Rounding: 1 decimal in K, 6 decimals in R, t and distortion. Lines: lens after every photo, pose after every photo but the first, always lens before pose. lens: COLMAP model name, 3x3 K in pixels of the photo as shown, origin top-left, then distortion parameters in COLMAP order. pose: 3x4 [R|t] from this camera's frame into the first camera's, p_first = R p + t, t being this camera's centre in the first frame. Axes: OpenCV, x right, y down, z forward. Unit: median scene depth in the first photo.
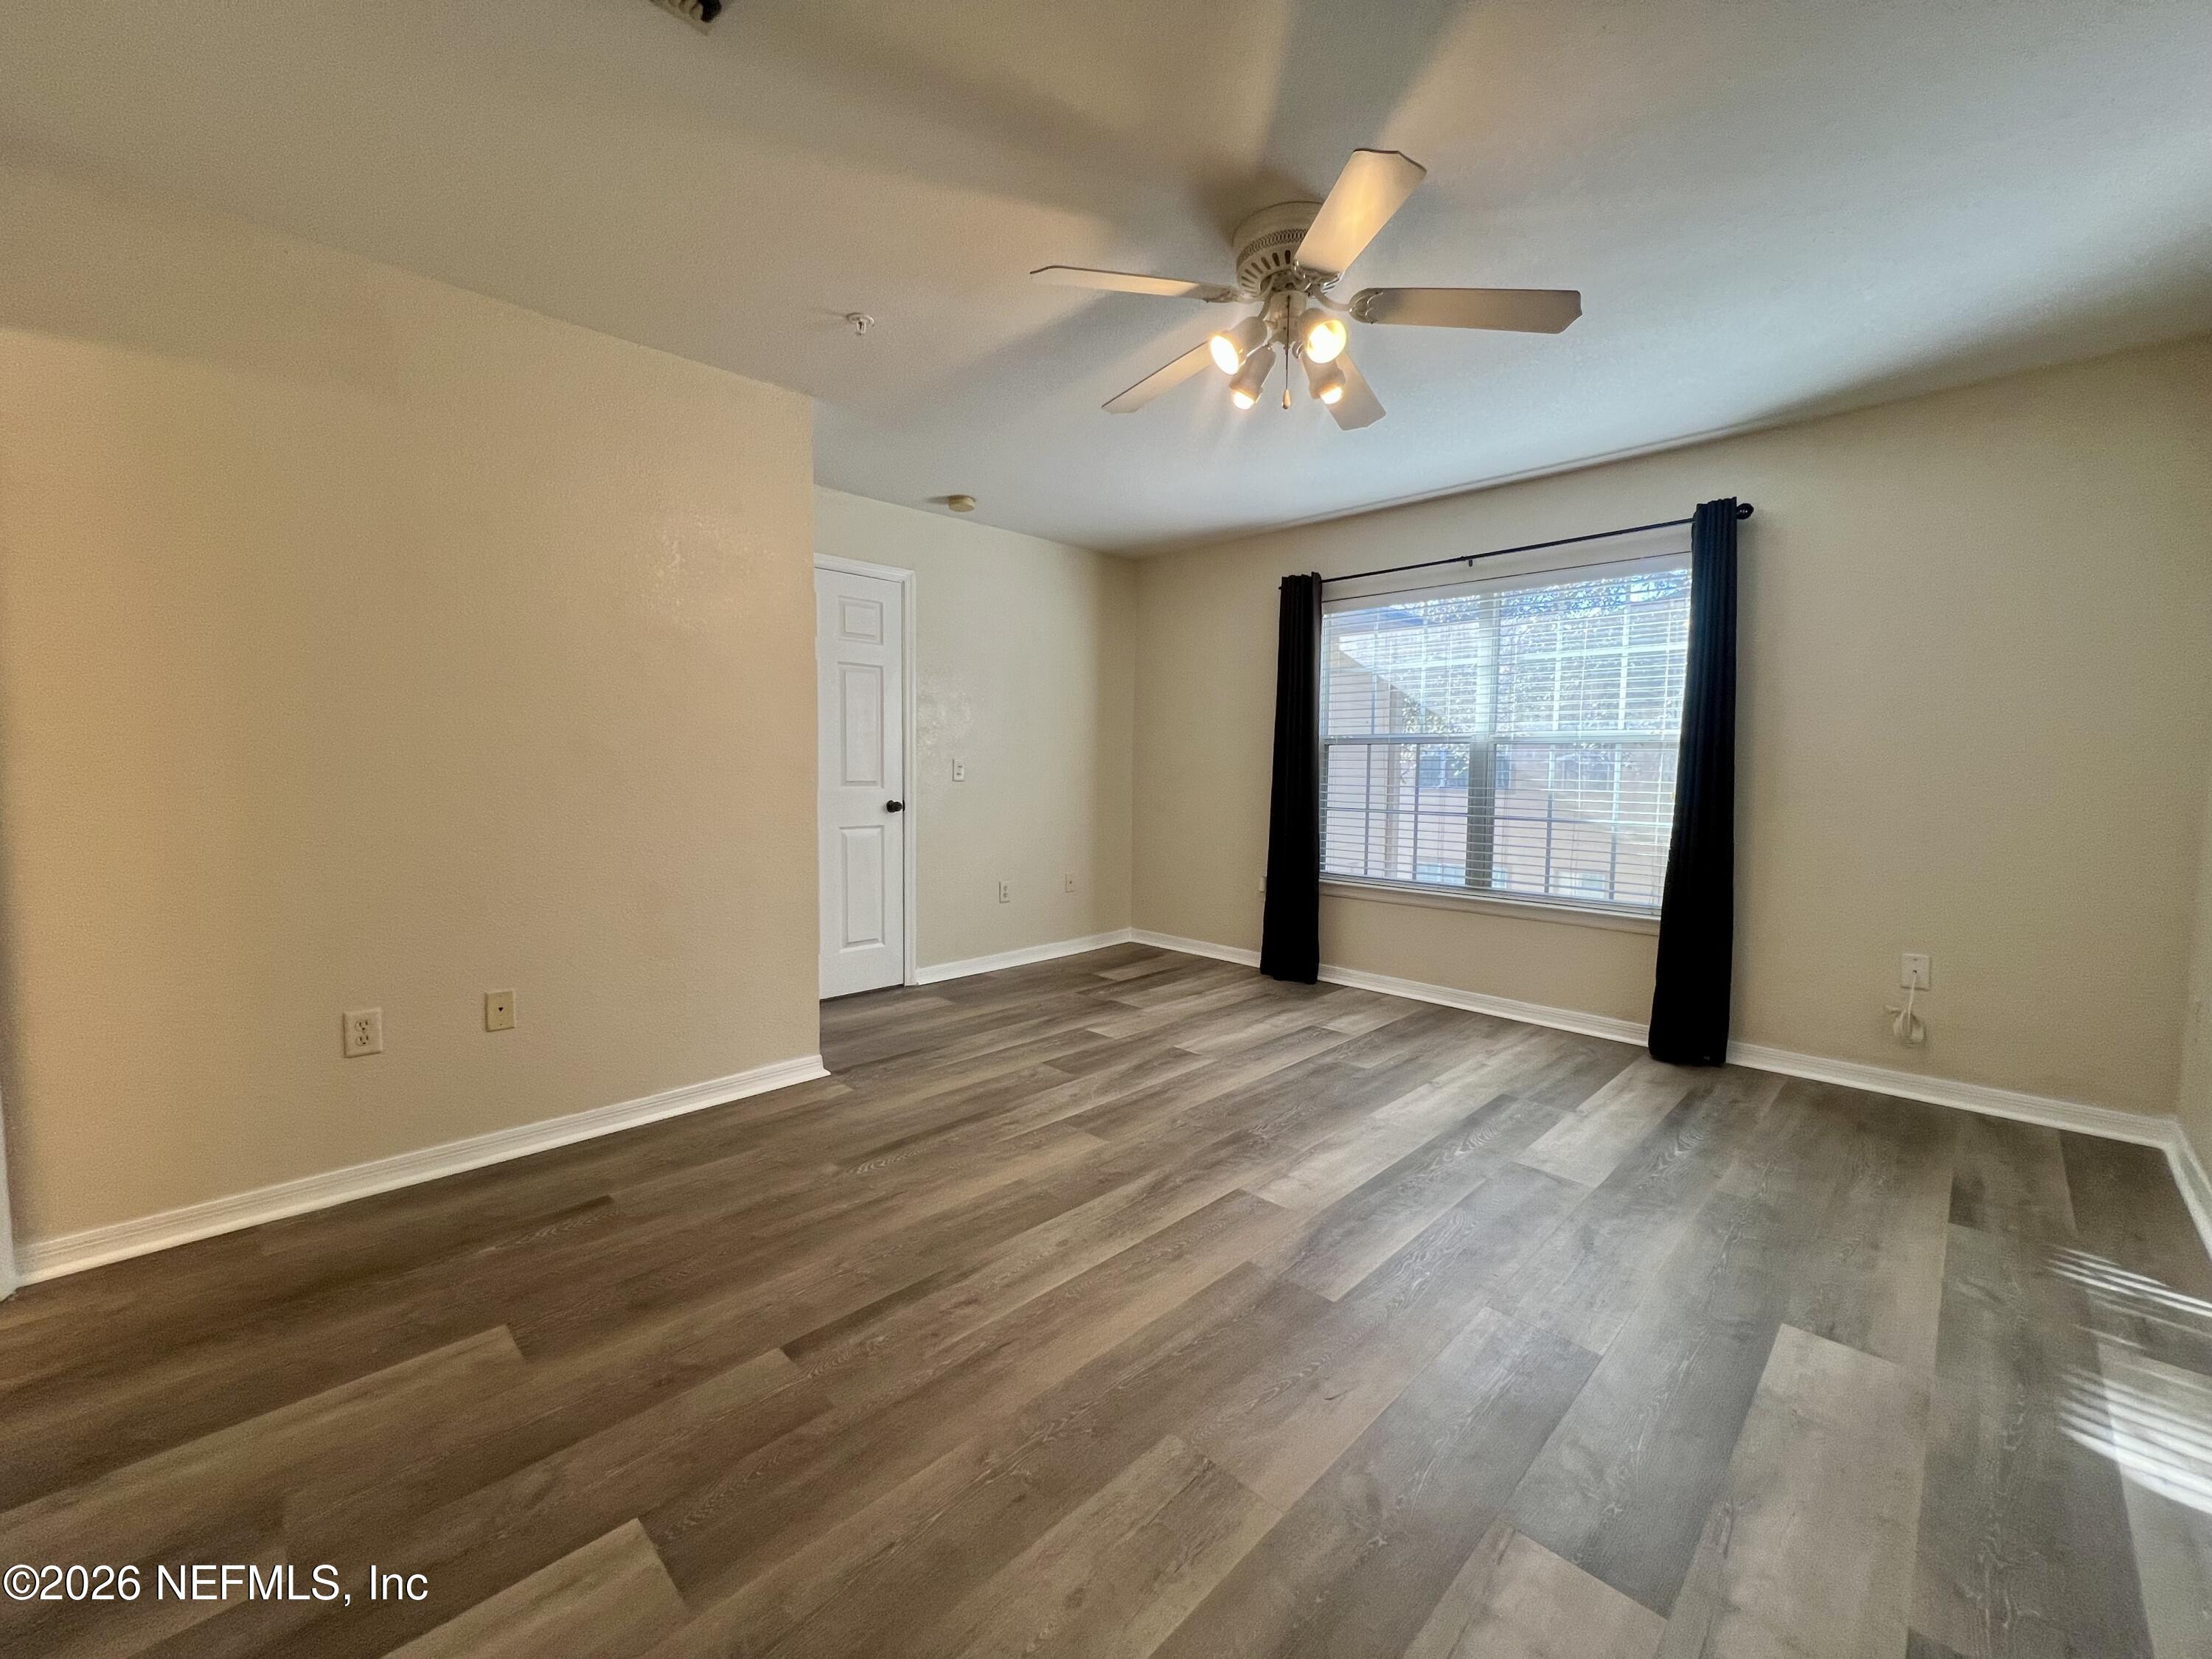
lens RADIAL K [[903.1, 0, 1108.9], [0, 903.1, 808.8], [0, 0, 1]] dist [-0.009281, 0.000693]
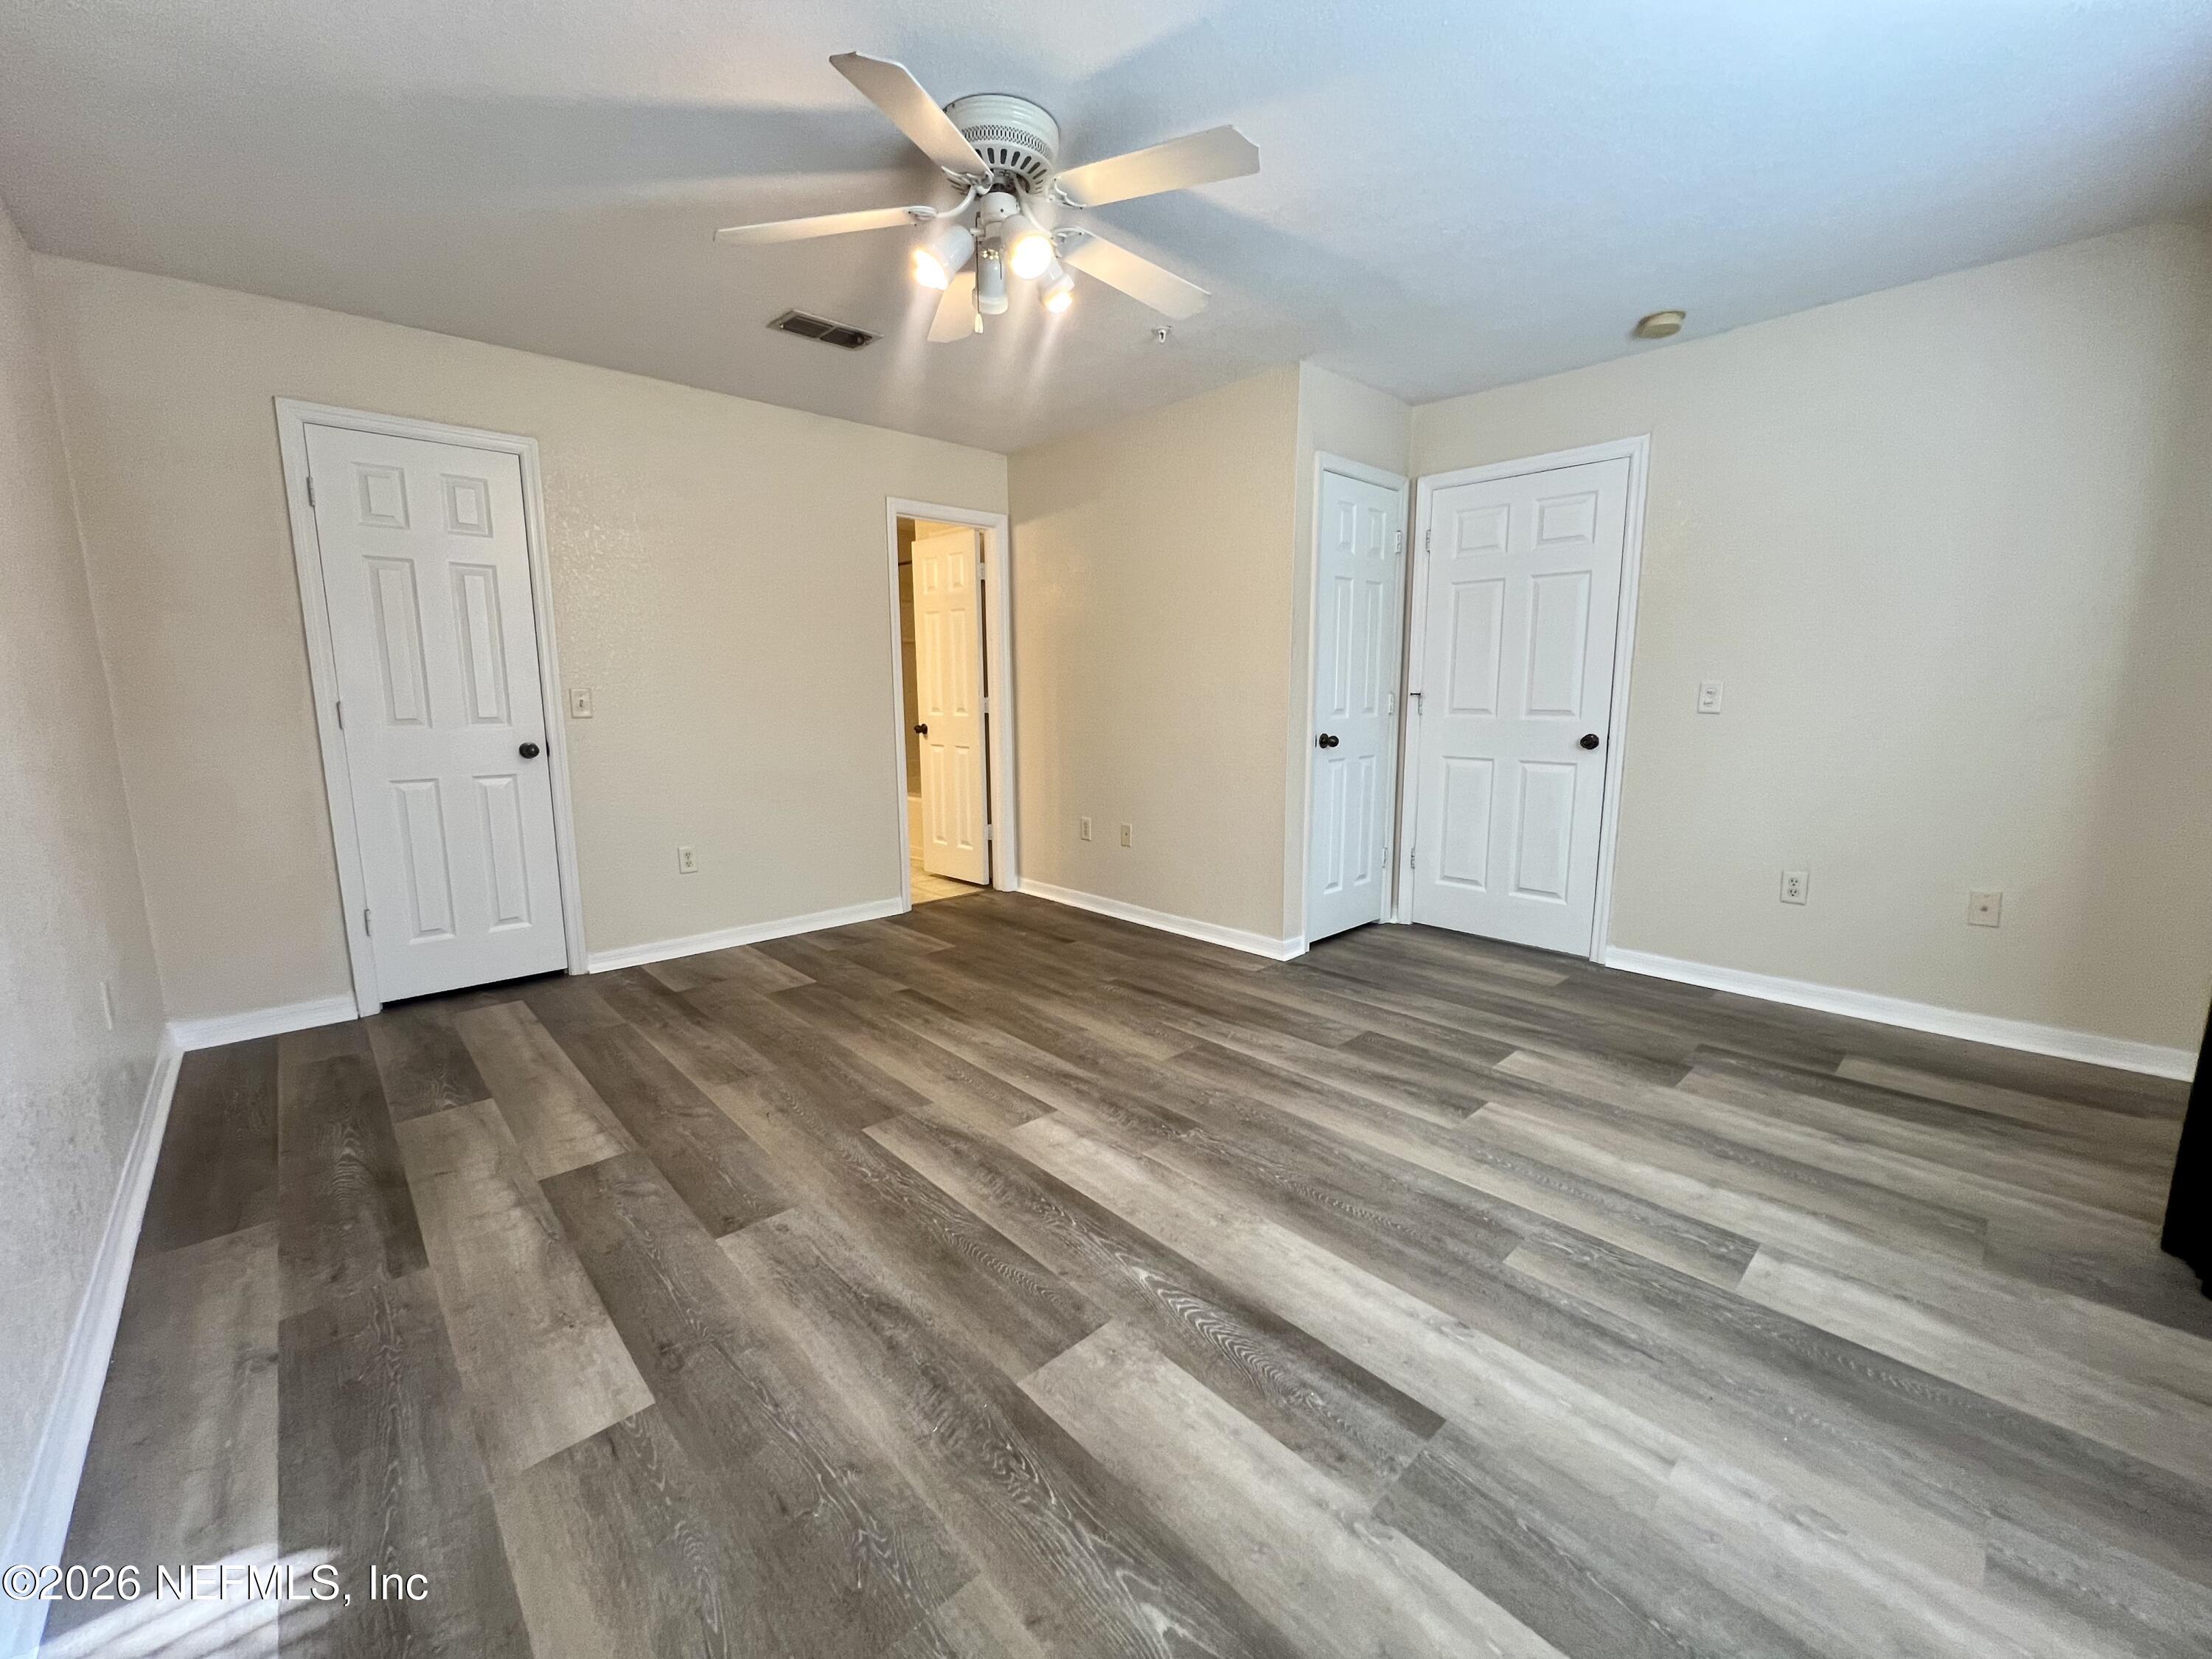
lens RADIAL K [[903.1, 0, 1100.4], [0, 903.1, 823.4], [0, 0, 1]] dist [-0.009281, 0.000693]
pose [[-0.059048, 0.141113, -0.988231, 0.941074], [-0.043202, 0.988670, 0.143757, -0.044288], [0.997320, 0.051182, -0.052282, 0.918756]]
